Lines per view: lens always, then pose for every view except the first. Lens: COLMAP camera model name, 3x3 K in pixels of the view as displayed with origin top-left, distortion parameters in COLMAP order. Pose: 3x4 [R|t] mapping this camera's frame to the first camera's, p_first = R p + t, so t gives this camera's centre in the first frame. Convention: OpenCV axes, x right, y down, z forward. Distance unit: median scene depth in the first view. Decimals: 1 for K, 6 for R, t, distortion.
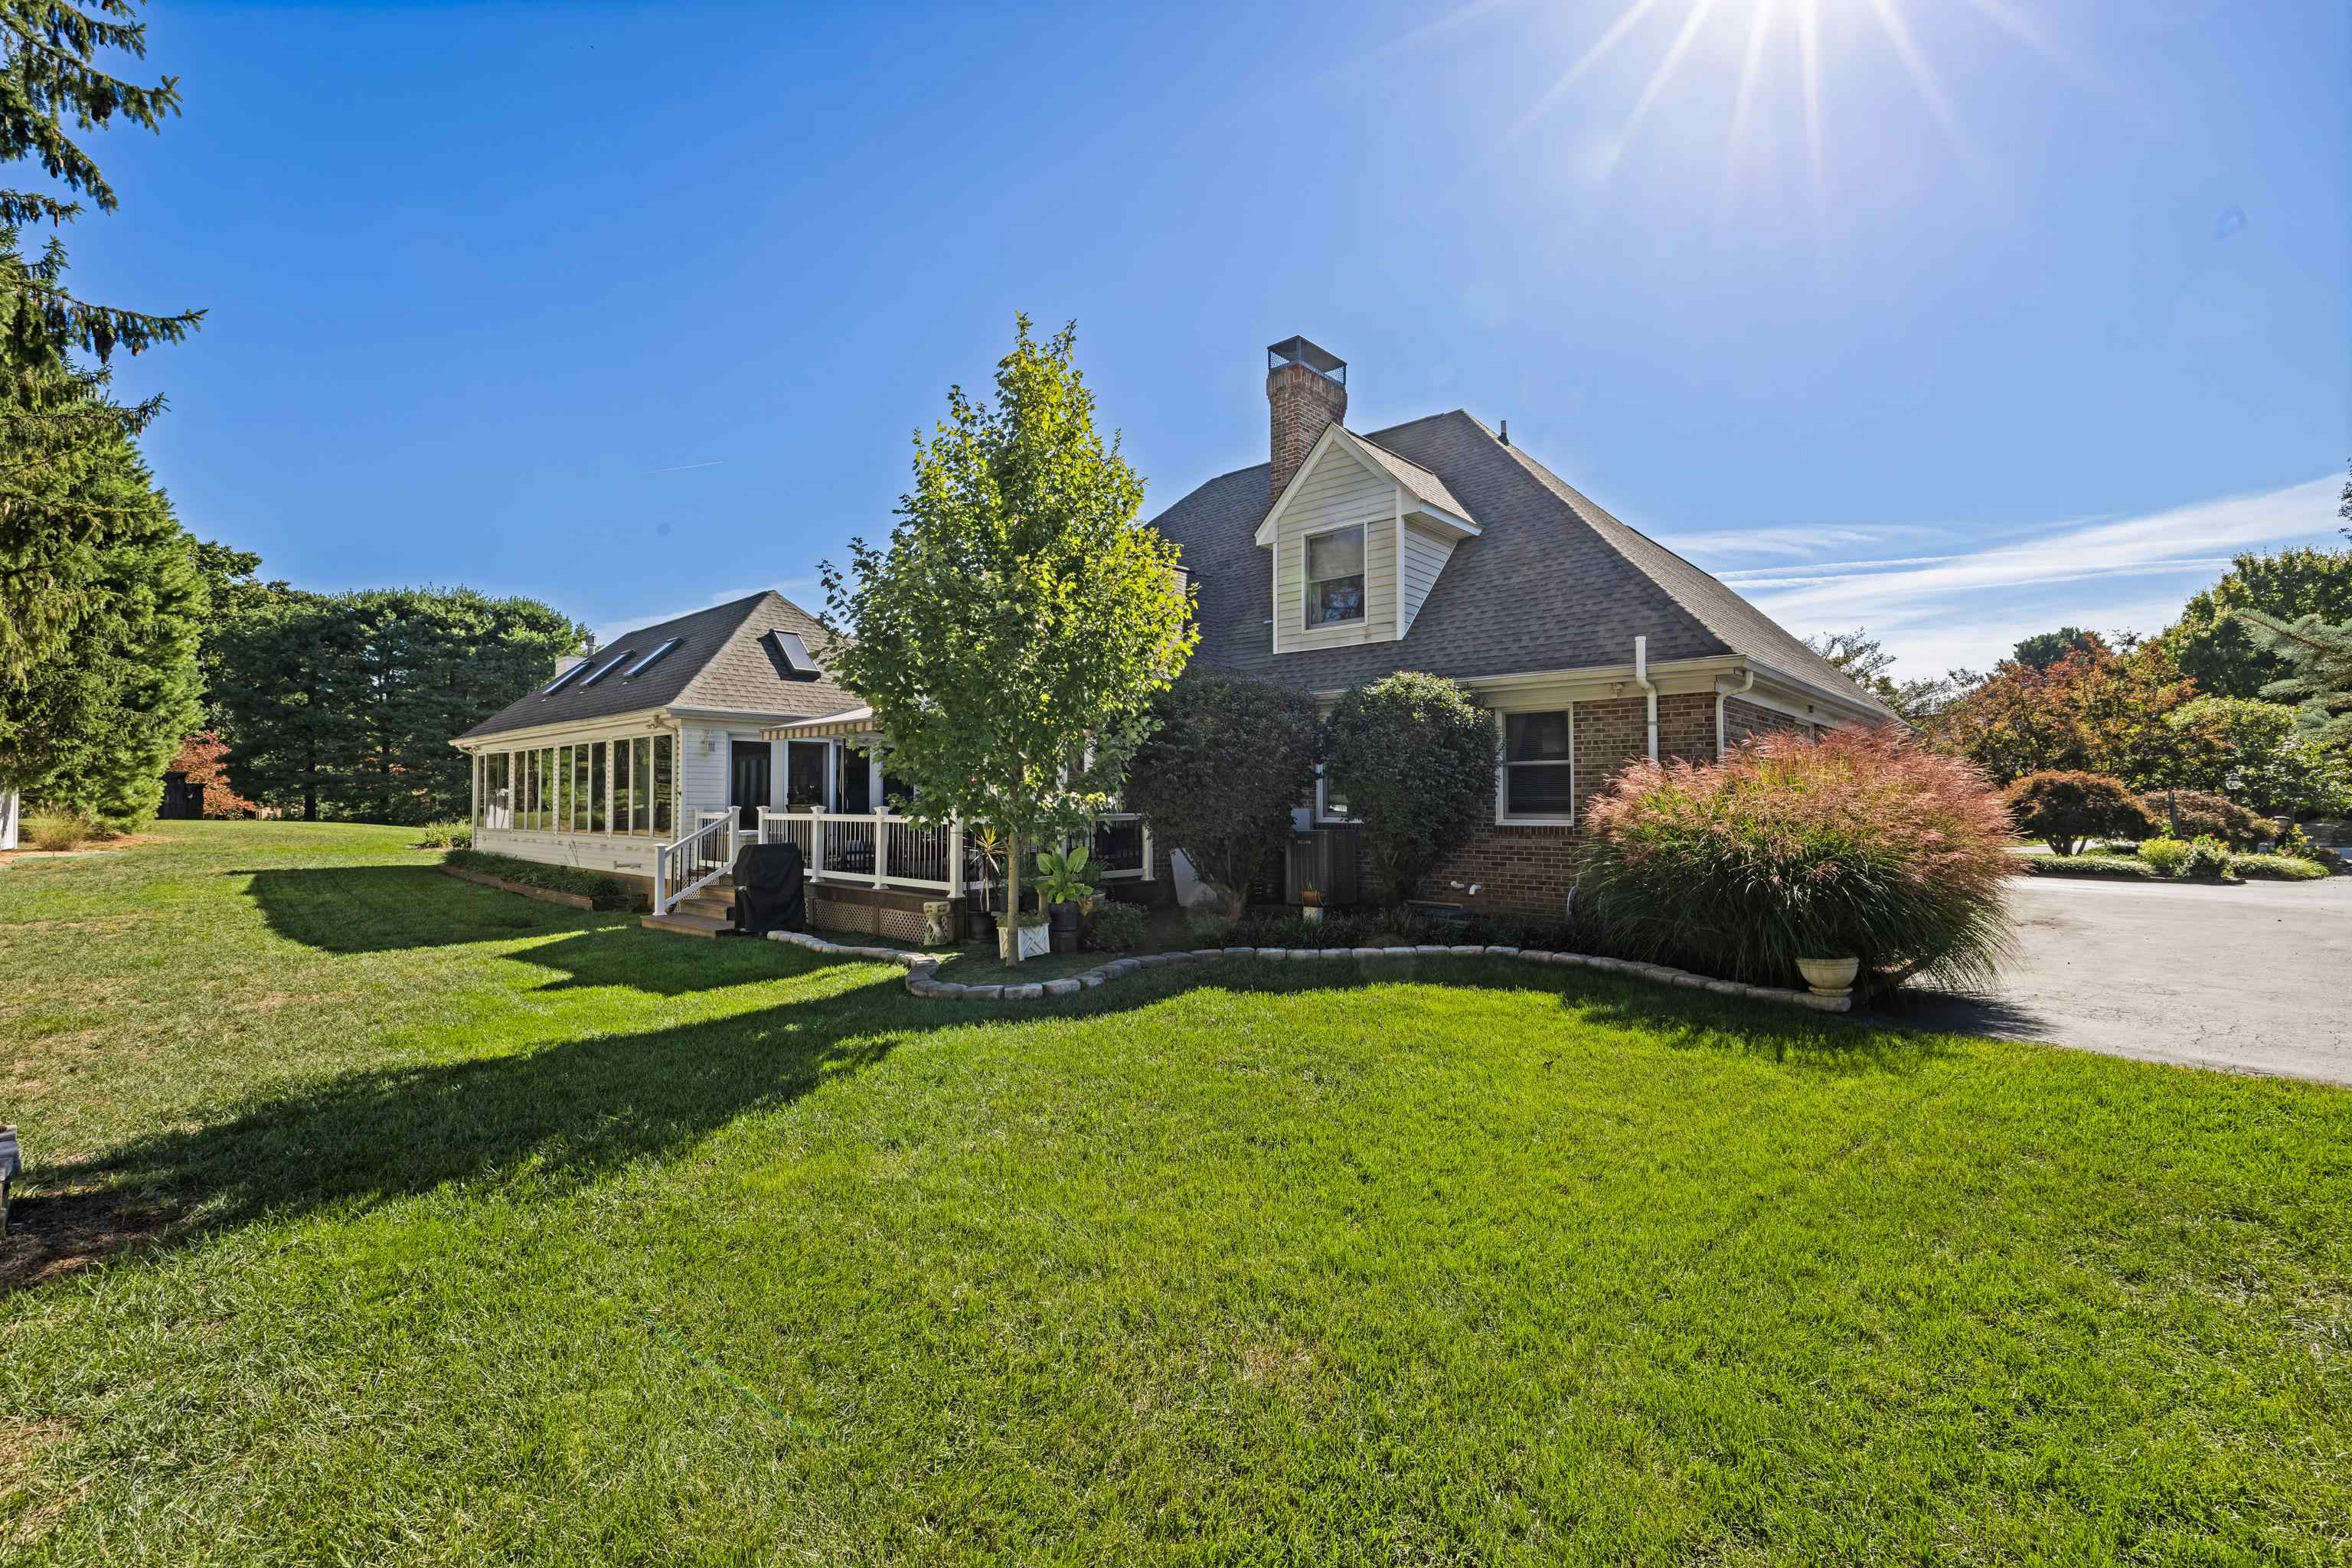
lens RADIAL K [[1026.1, 0, 1167.6], [0, 1026.1, 772.2], [0, 0, 1]] dist [-0.000050, 0.000424]
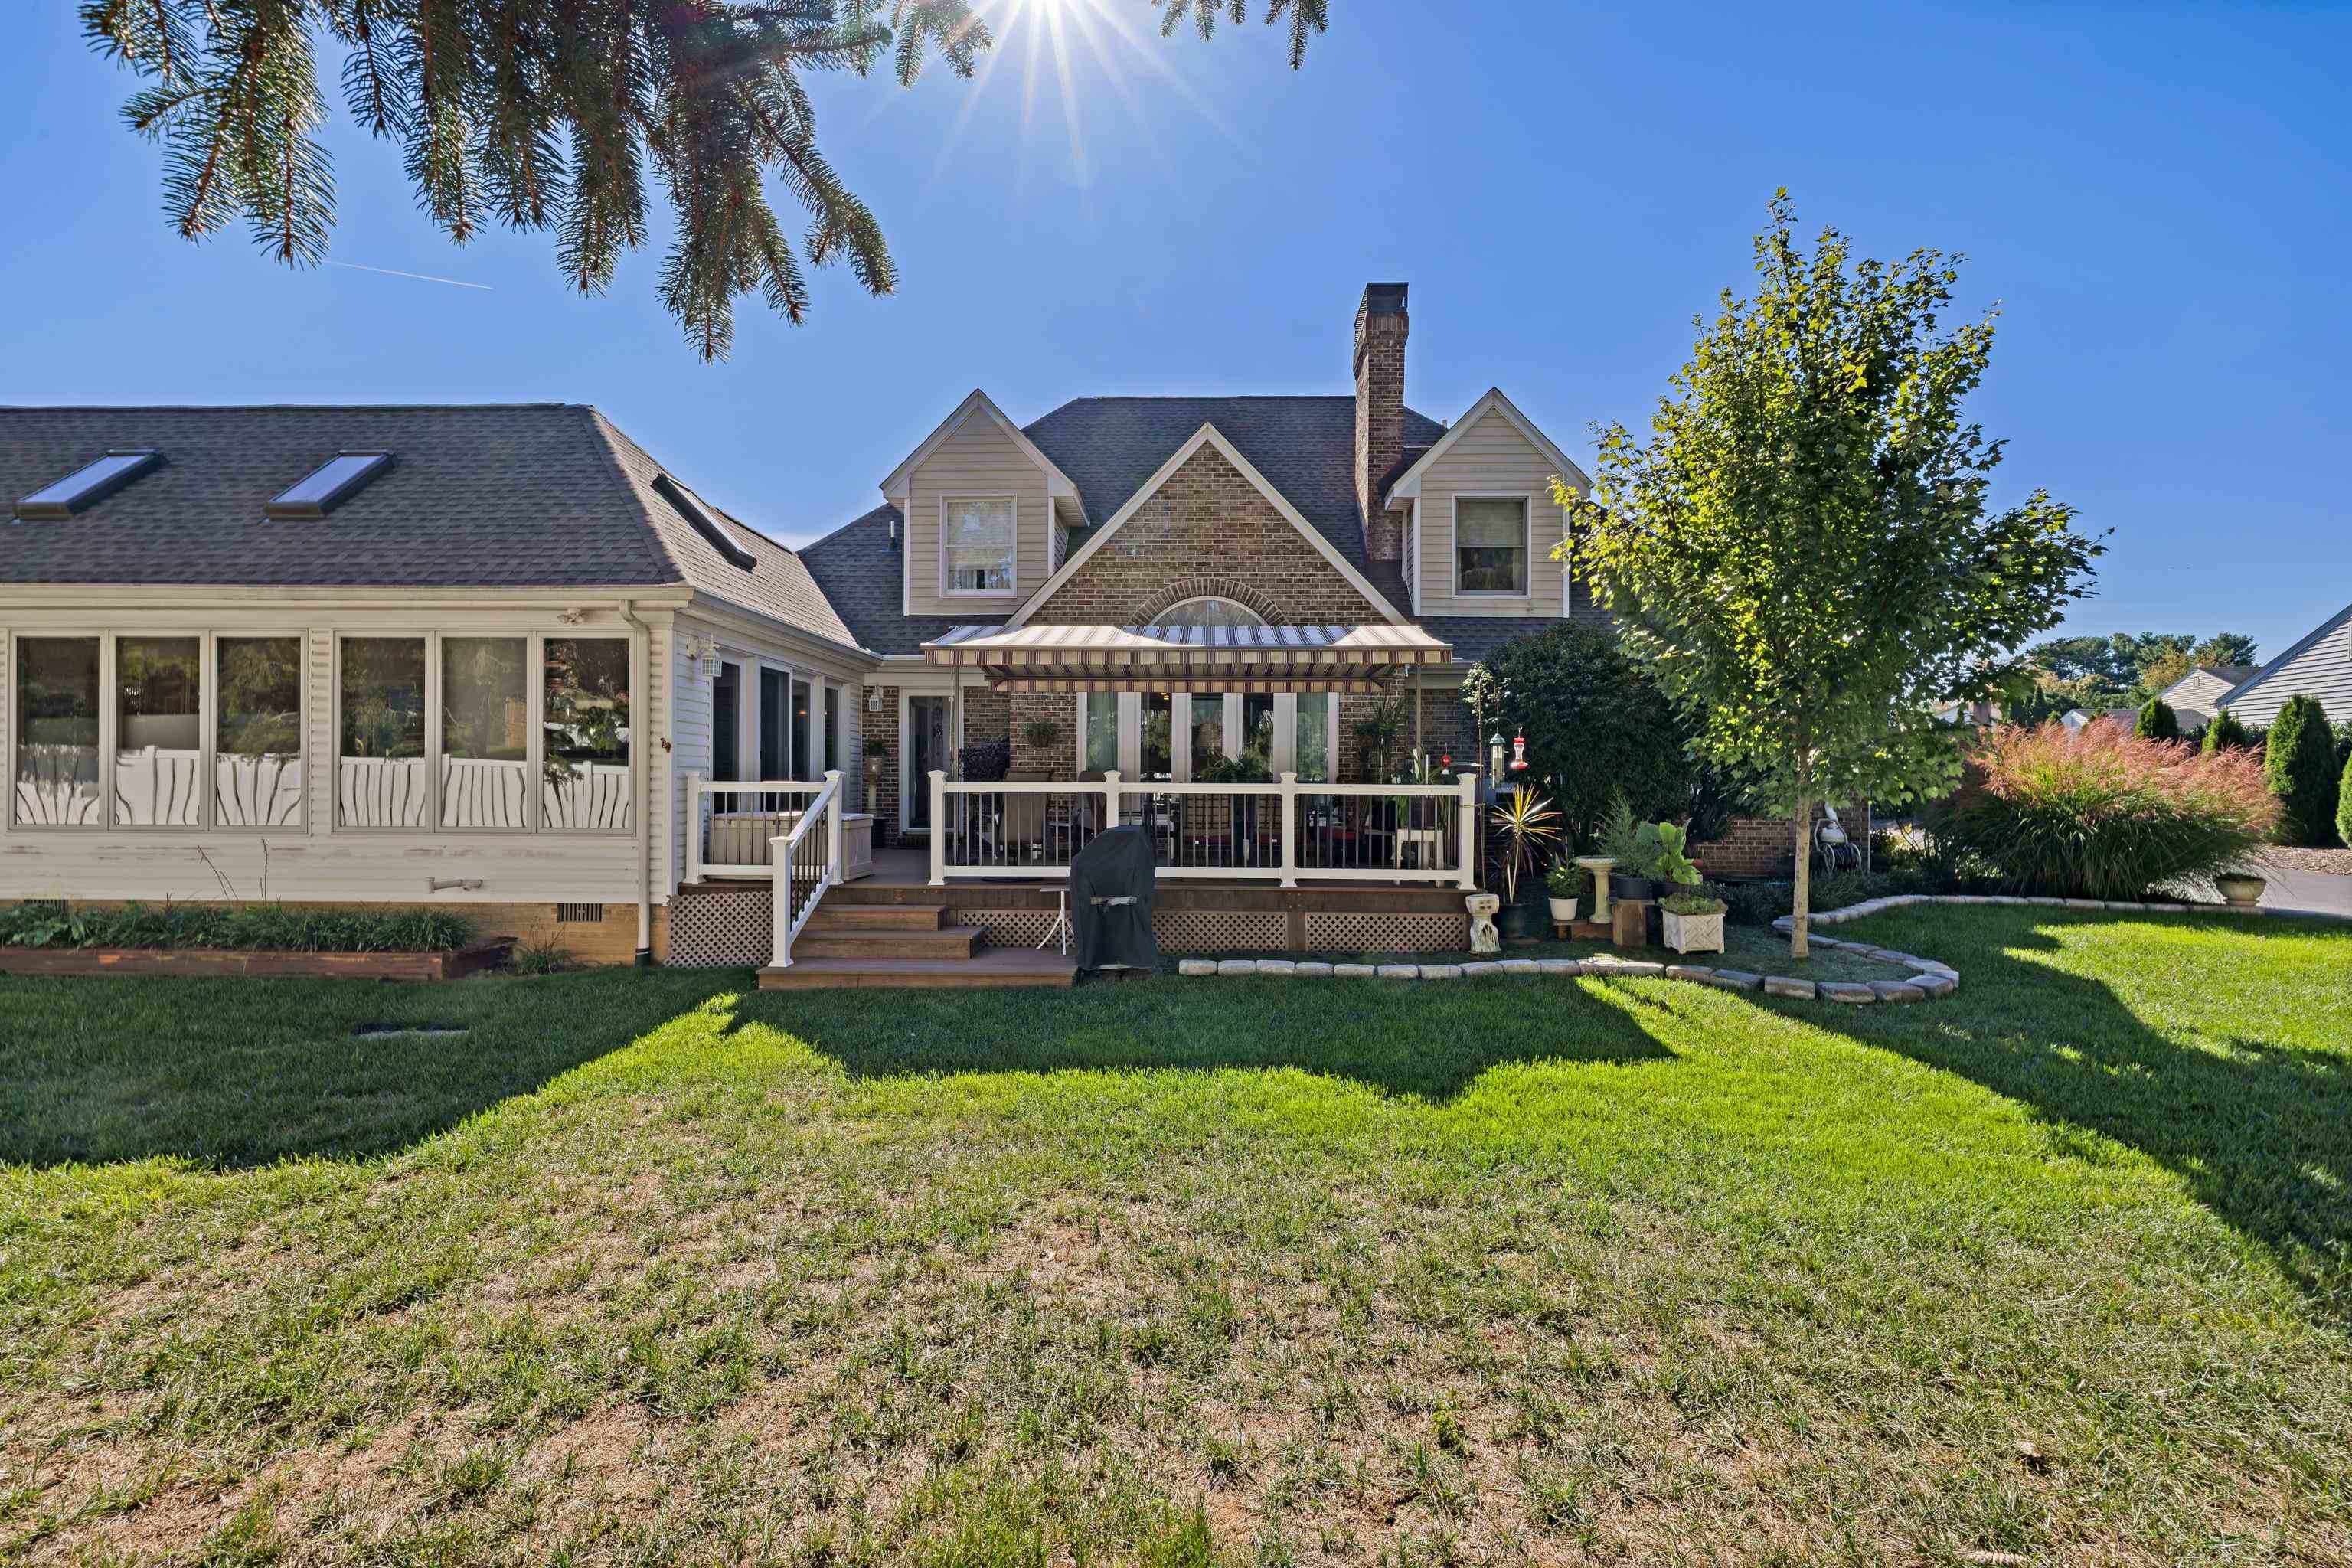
lens RADIAL K [[1026.1, 0, 1192.1], [0, 1026.1, 772.5], [0, 0, 1]] dist [-0.000050, 0.000424]
pose [[0.719430, 0.003057, 0.694559, -0.814655], [-0.029792, 0.999206, 0.026462, 0.016130], [-0.693926, -0.039730, 0.718949, 0.524029]]
